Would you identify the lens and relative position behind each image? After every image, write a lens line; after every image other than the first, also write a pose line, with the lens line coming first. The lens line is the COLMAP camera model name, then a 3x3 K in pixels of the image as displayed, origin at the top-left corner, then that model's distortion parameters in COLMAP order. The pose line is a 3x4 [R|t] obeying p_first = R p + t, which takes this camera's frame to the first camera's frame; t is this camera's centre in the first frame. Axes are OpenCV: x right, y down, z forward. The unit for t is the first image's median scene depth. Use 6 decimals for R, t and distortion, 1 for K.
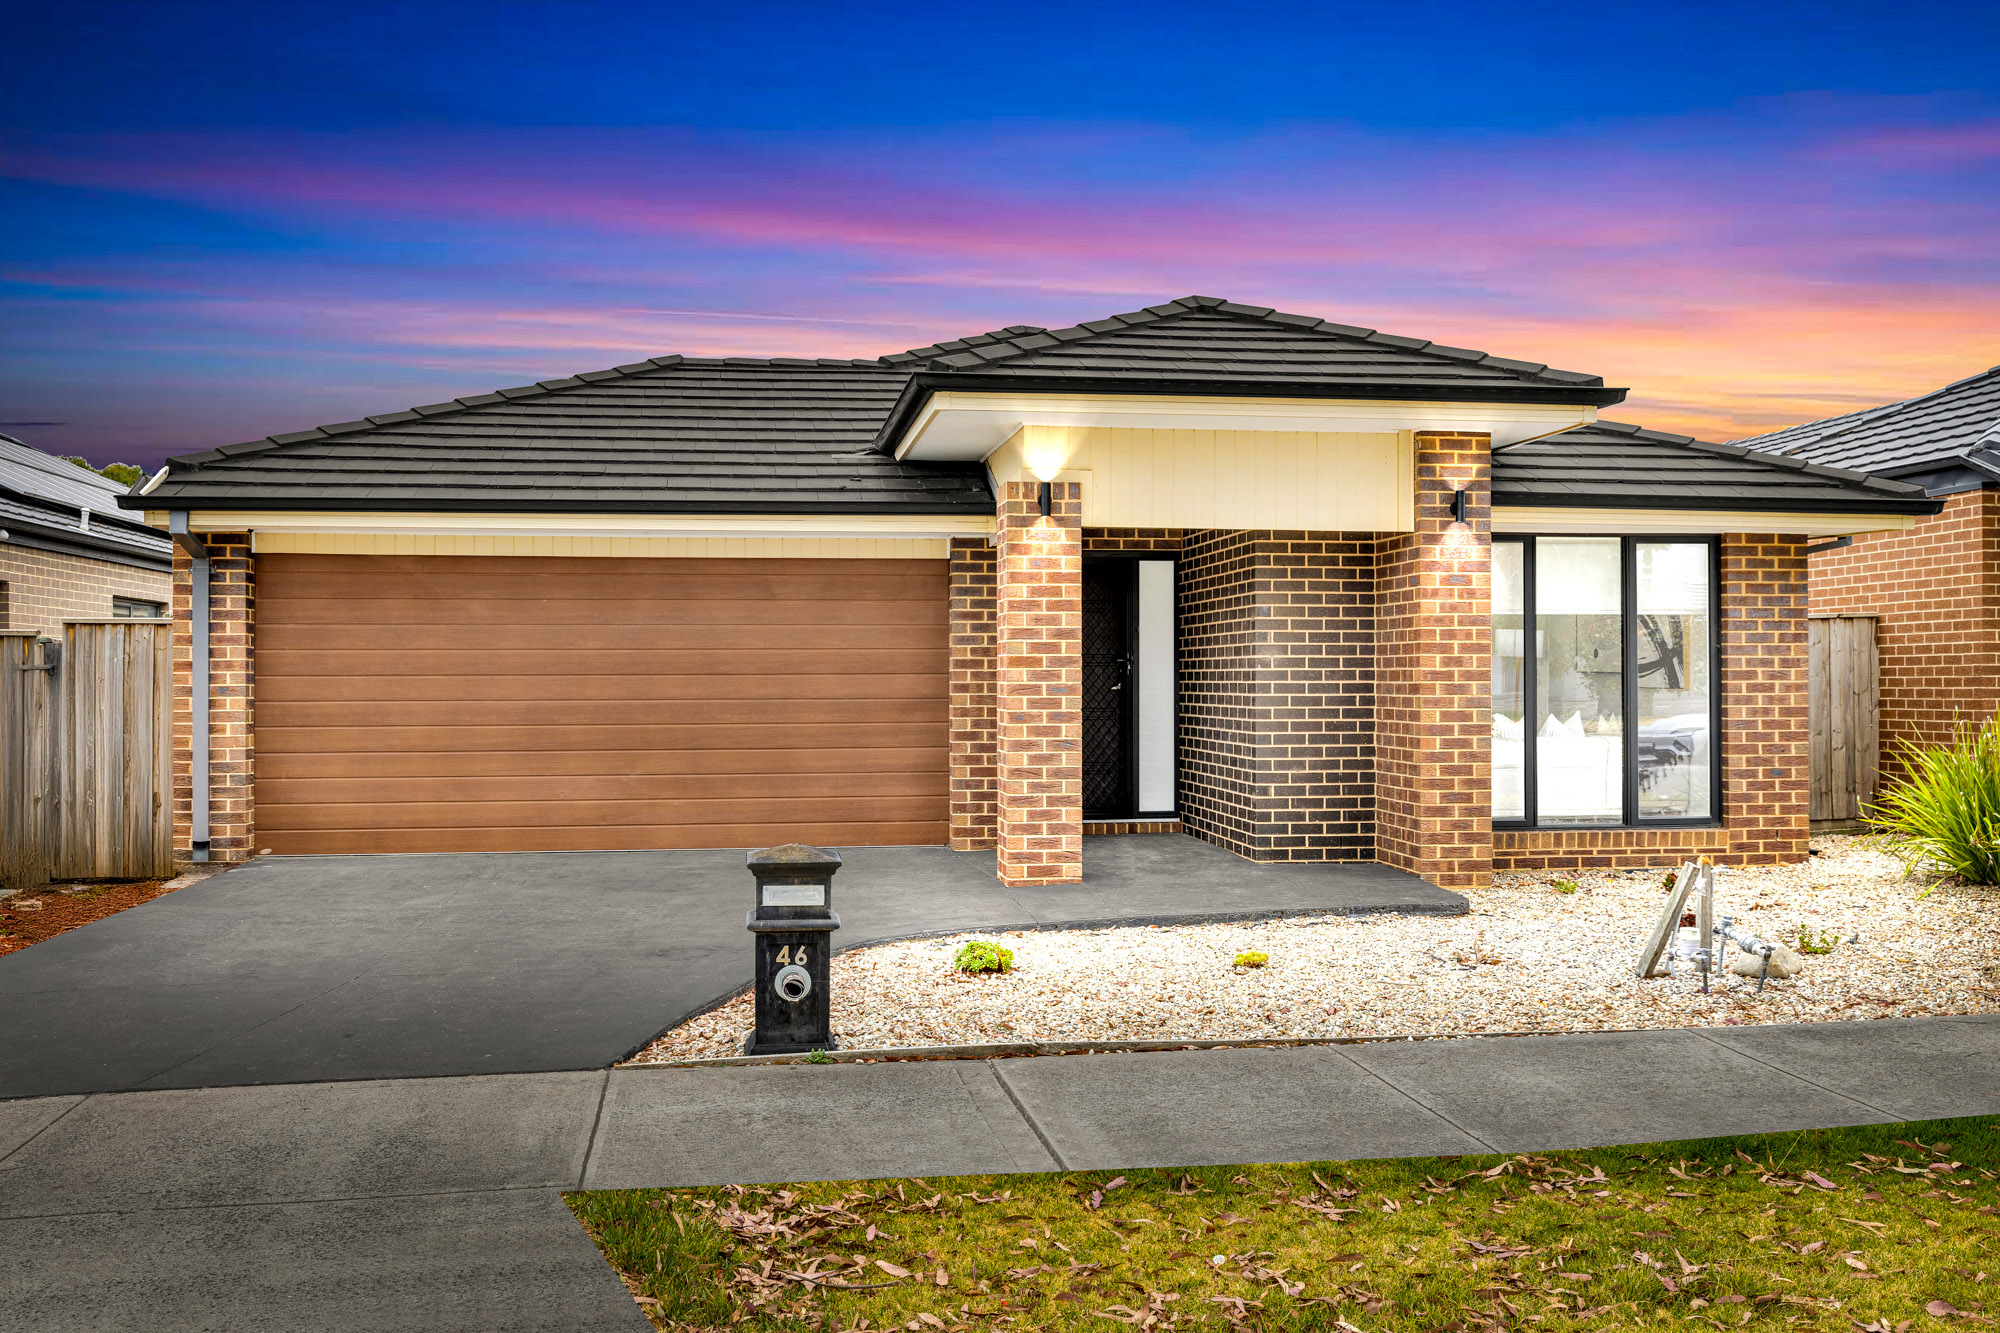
lens RADIAL K [[677.1, 0, 1002.3], [0, 677.1, 655.4], [0, 0, 1]] dist [0.000373, -0.000173]
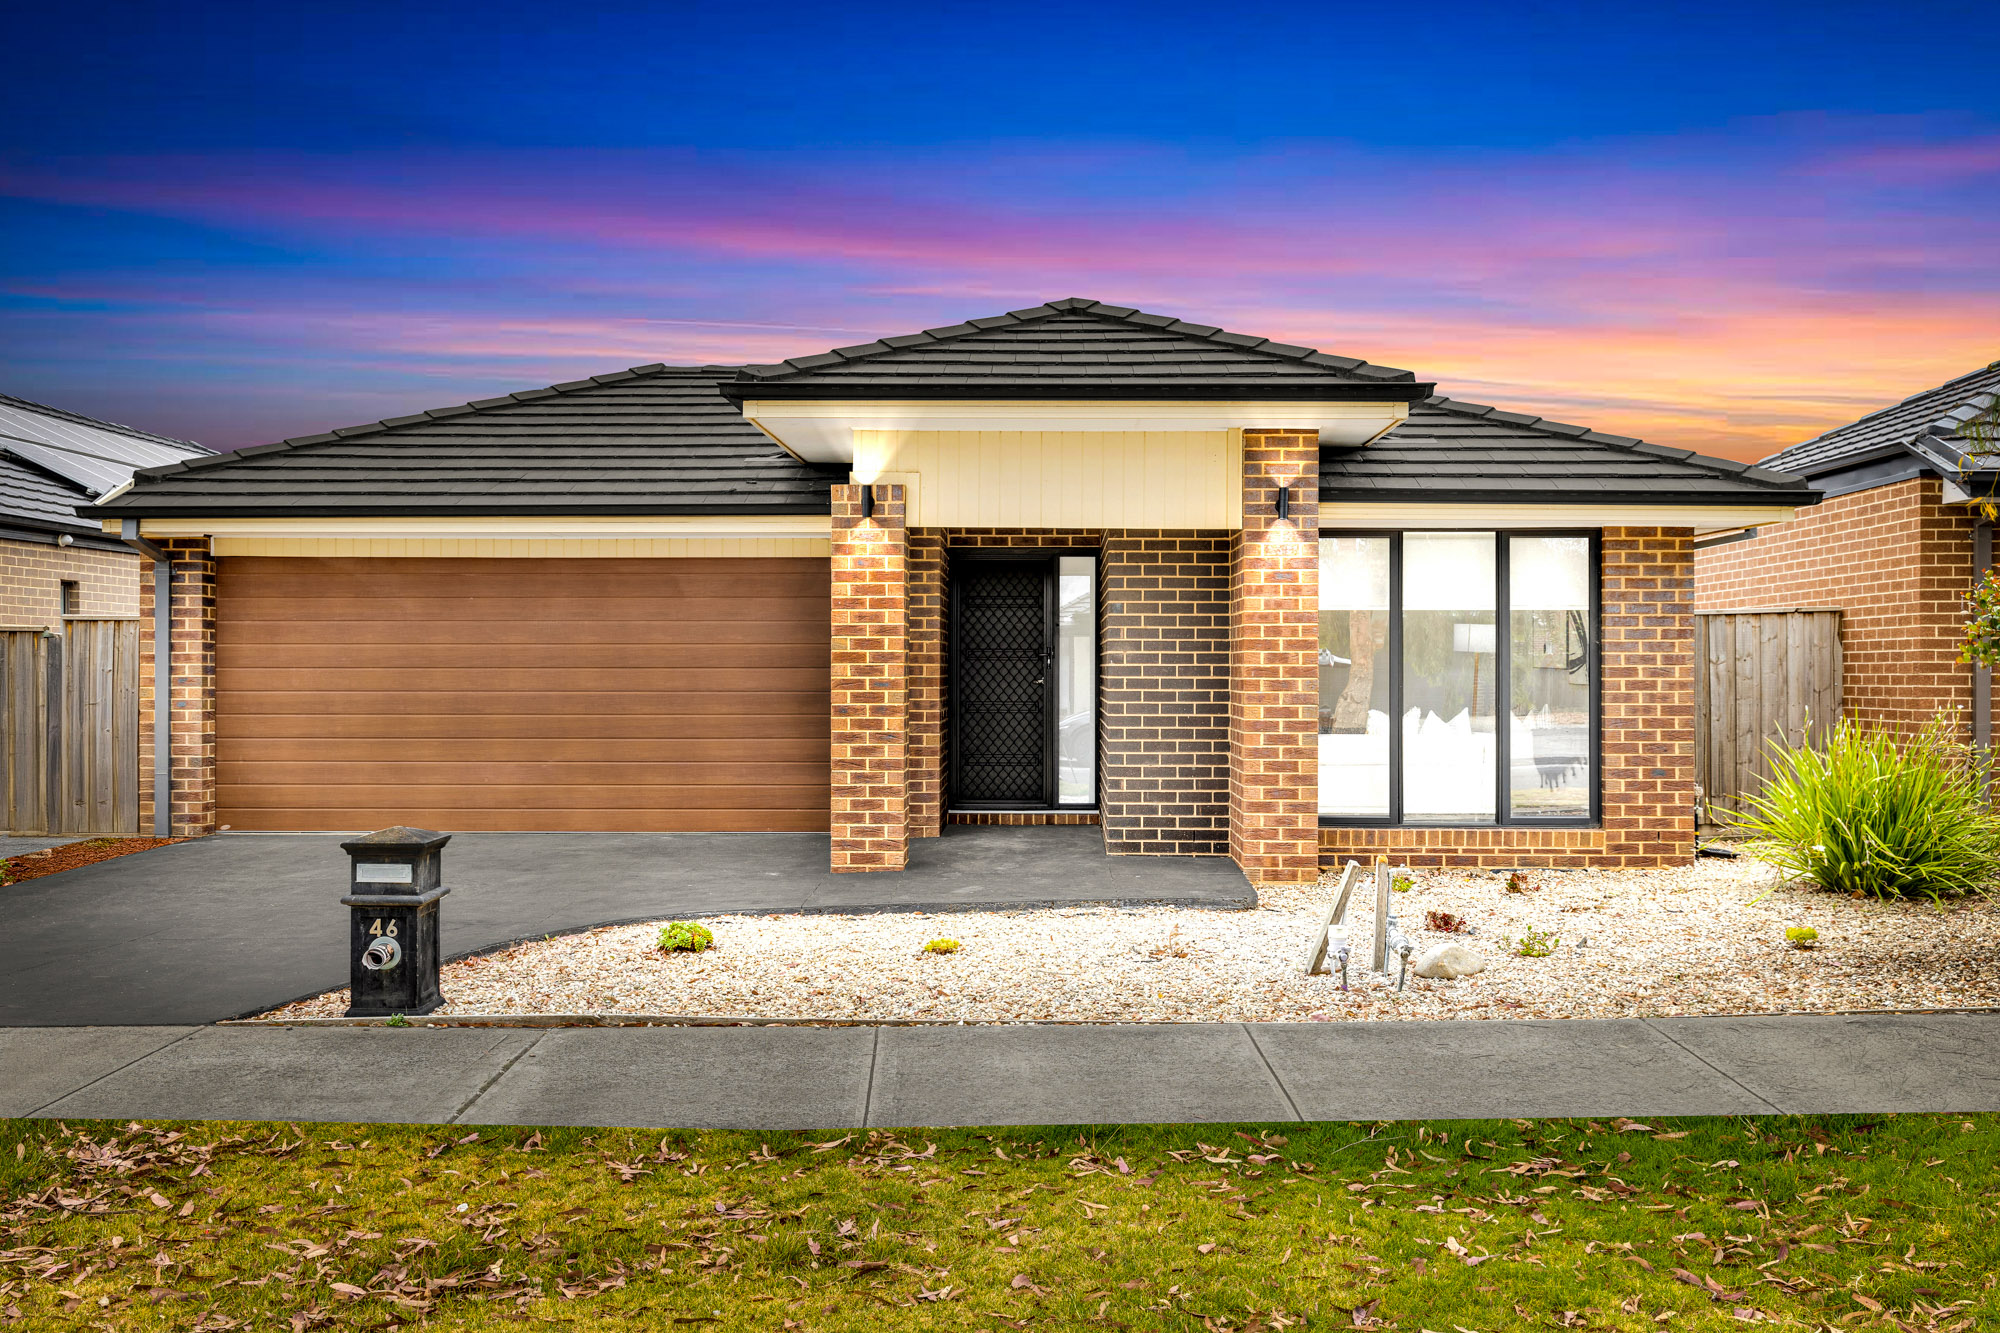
lens RADIAL K [[664.4, 0, 1002.2], [0, 664.4, 649.3], [0, 0, 1]] dist [0.000547, -0.000154]
pose [[0.998359, 0.001768, -0.057232, 0.259118], [-0.001674, 0.999997, 0.001701, -0.004033], [0.057234, -0.001602, 0.998359, -0.005879]]
